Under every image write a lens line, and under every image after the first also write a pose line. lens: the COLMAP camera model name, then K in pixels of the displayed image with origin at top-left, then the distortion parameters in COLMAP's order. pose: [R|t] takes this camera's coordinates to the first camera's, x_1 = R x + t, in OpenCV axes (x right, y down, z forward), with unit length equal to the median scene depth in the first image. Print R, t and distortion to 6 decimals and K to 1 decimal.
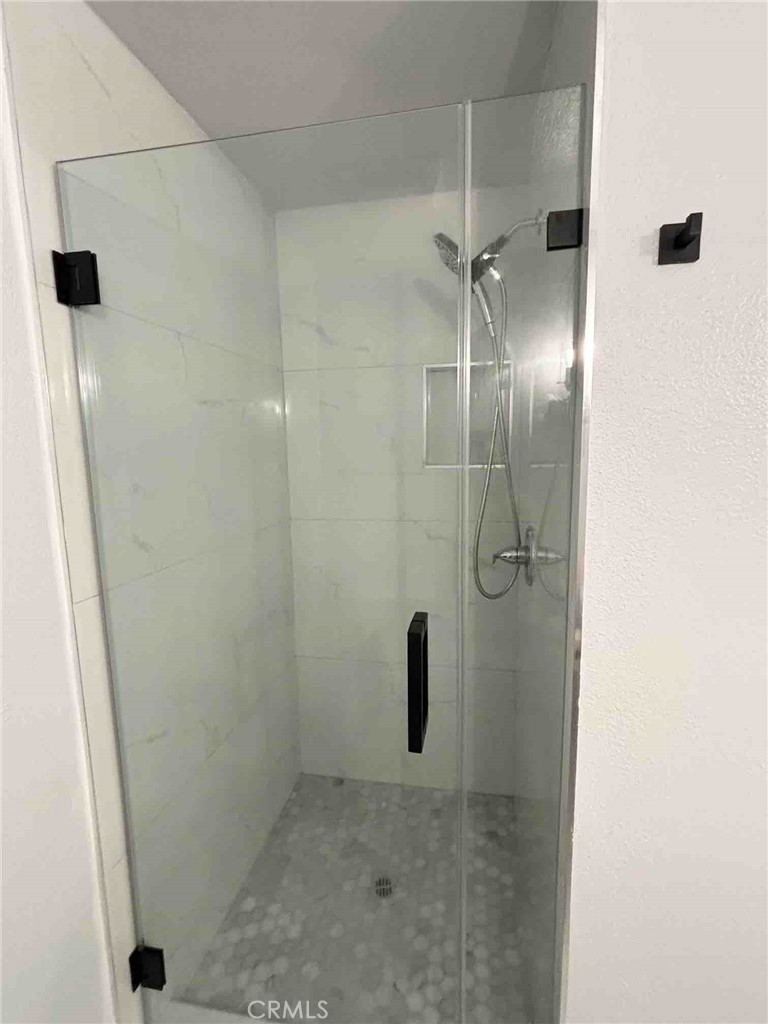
lens RADIAL K [[481.9, 0, 384.9], [0, 481.9, 510.7], [0, 0, 1]] dist [0.001227, 0.000202]
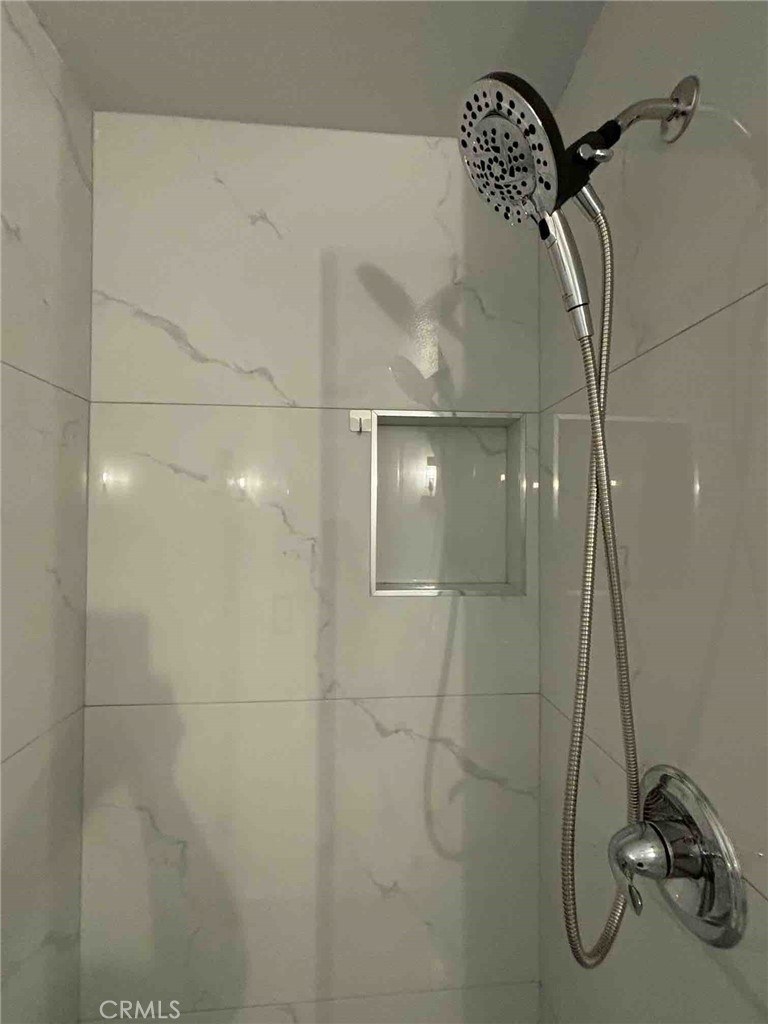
lens RADIAL K [[481.9, 0, 384.9], [0, 481.9, 510.7], [0, 0, 1]] dist [0.001227, 0.000202]
pose [[0.959835, 0.030806, 0.278868, -0.057212], [0.014491, 0.987183, -0.158931, -0.095967], [-0.280190, 0.156588, 0.947087, 0.480741]]
